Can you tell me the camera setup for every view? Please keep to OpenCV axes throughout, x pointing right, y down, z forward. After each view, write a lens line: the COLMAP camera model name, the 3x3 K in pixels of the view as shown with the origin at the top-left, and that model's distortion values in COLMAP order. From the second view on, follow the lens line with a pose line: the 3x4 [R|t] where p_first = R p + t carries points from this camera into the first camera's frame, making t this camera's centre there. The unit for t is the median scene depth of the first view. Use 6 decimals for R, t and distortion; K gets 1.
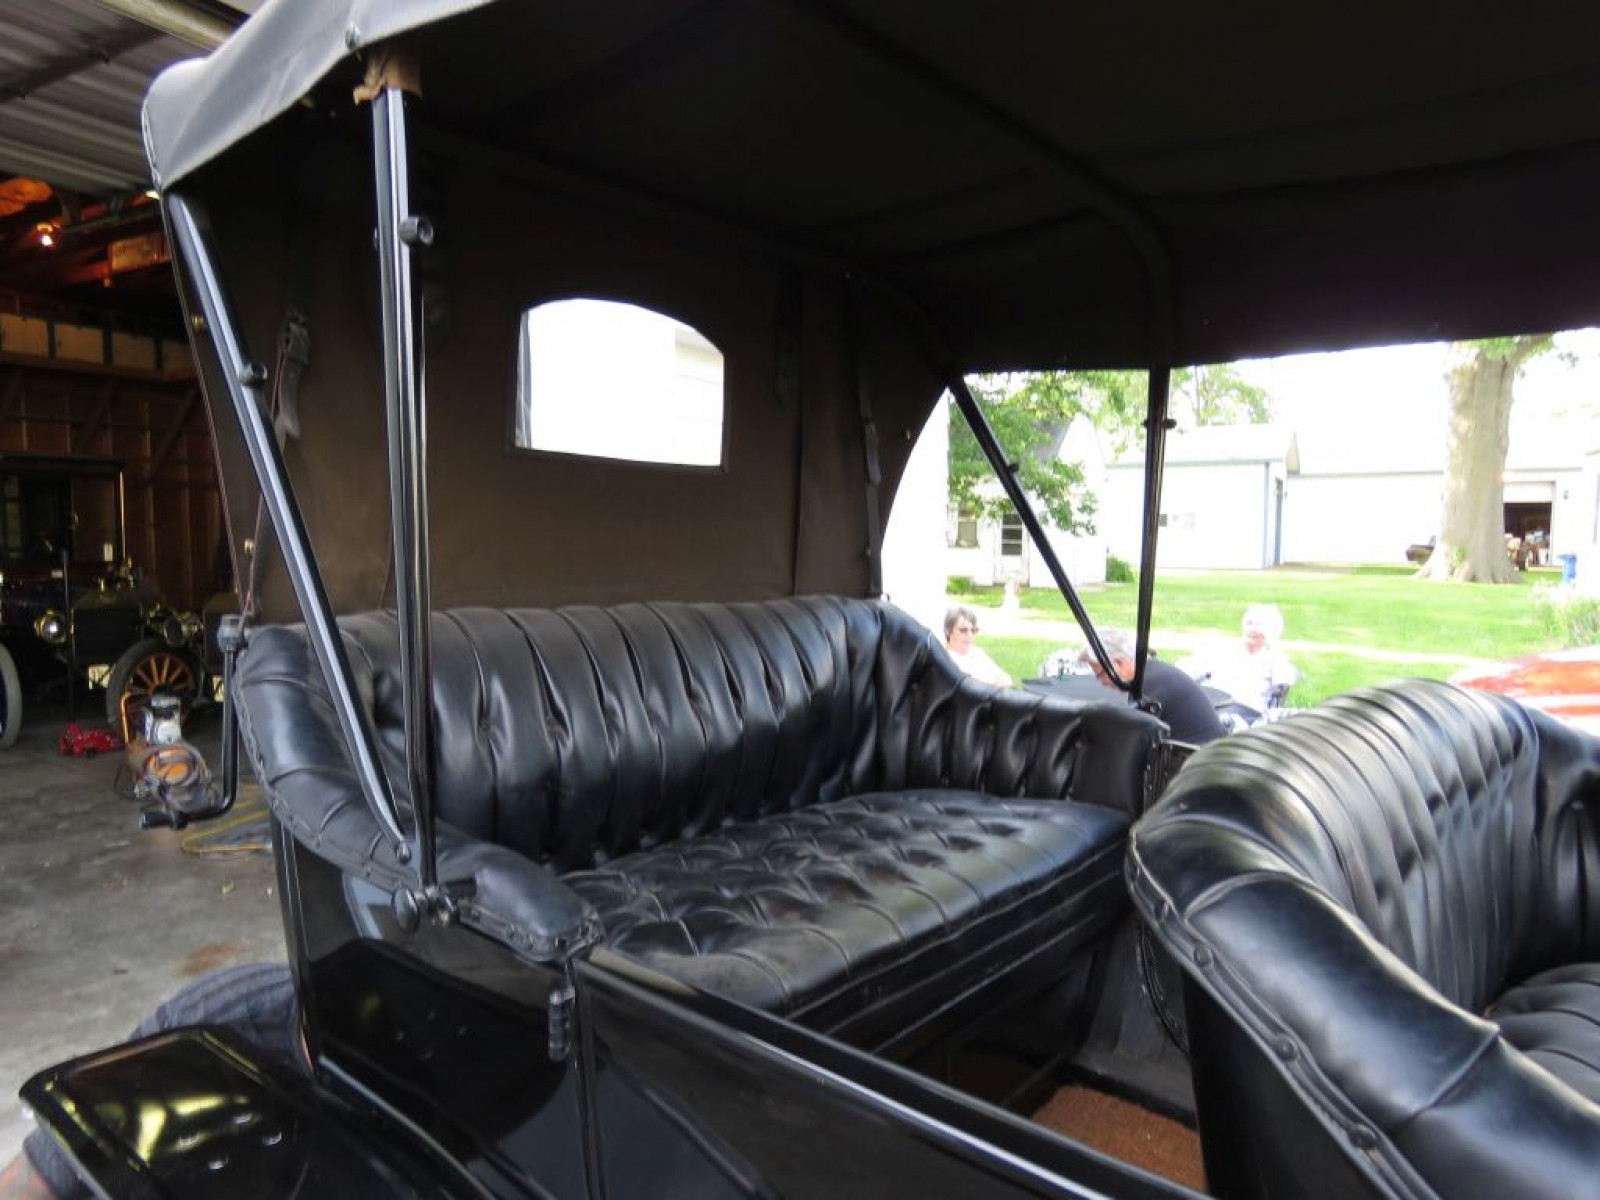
lens RADIAL K [[1029.1, 0, 785.3], [0, 1029.1, 590.4], [0, 0, 1]] dist [0.000164, -0.008337]
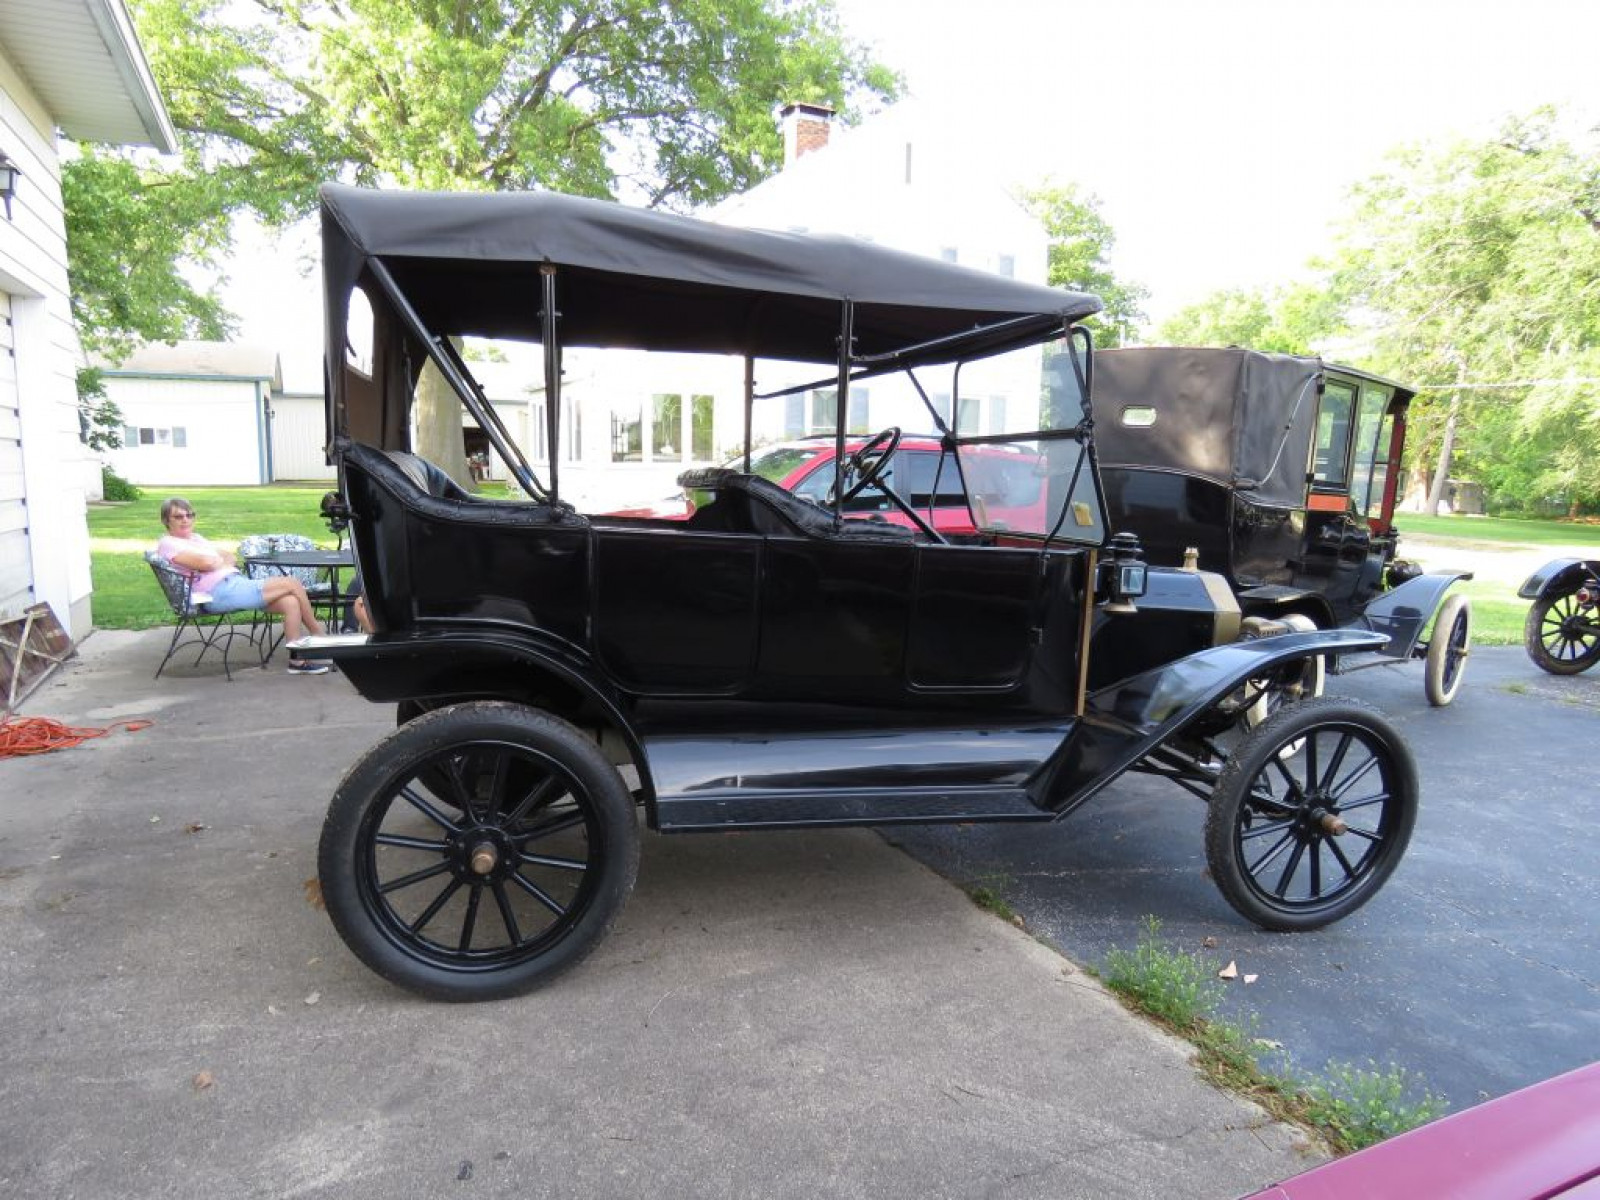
lens RADIAL K [[1029.1, 0, 797.0], [0, 1029.1, 595.4], [0, 0, 1]] dist [0.000164, -0.008337]
pose [[0.586204, -0.100753, 0.803874, -0.089800], [0.036372, 0.994509, 0.098123, 0.009574], [-0.809347, -0.028282, 0.586650, -0.060225]]
